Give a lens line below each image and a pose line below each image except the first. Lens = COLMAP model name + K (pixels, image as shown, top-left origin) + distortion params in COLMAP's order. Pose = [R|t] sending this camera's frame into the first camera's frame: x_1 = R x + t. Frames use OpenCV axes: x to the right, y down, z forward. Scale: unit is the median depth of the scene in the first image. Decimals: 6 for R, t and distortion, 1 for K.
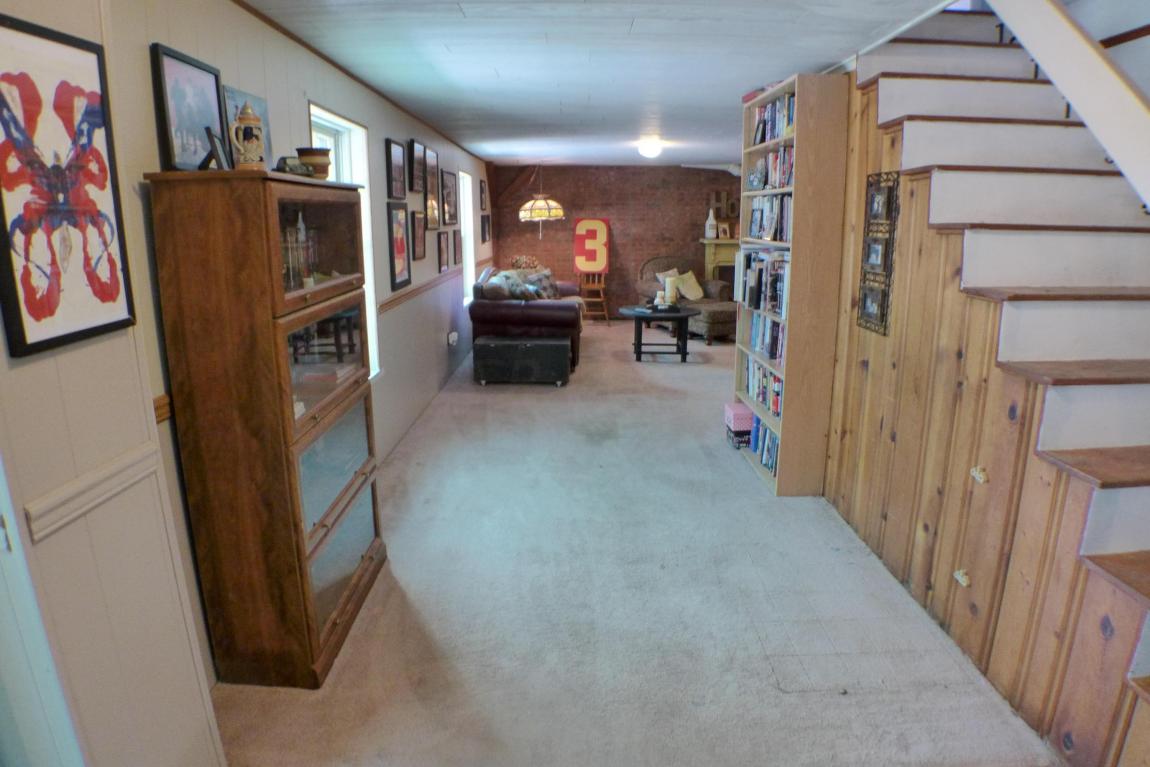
lens RADIAL K [[675.4, 0, 578.3], [0, 675.4, 366.5], [0, 0, 1]] dist [-0.108374, 0.017259]
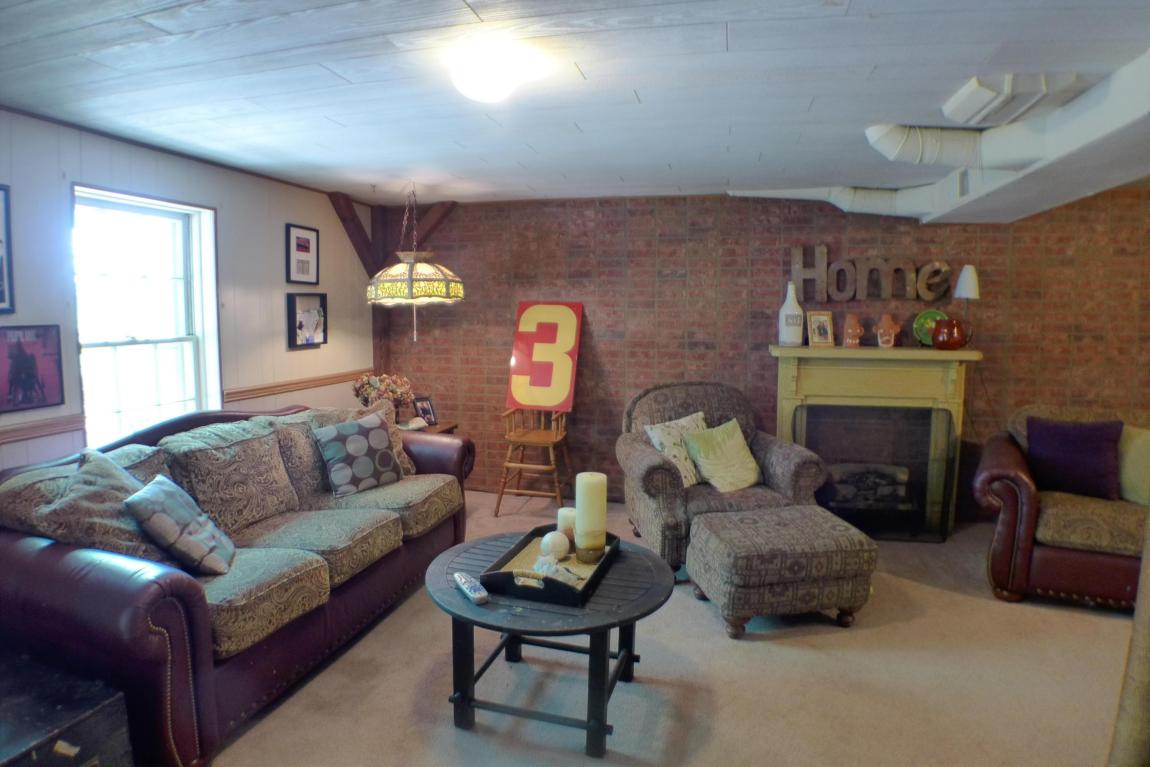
lens RADIAL K [[675.4, 0, 578.3], [0, 675.4, 366.5], [0, 0, 1]] dist [-0.108374, 0.017259]
pose [[0.972490, 0.029021, -0.231131, 0.161693], [-0.057279, 0.991537, -0.116505, -0.113944], [0.225794, 0.126538, 0.965922, 0.520265]]
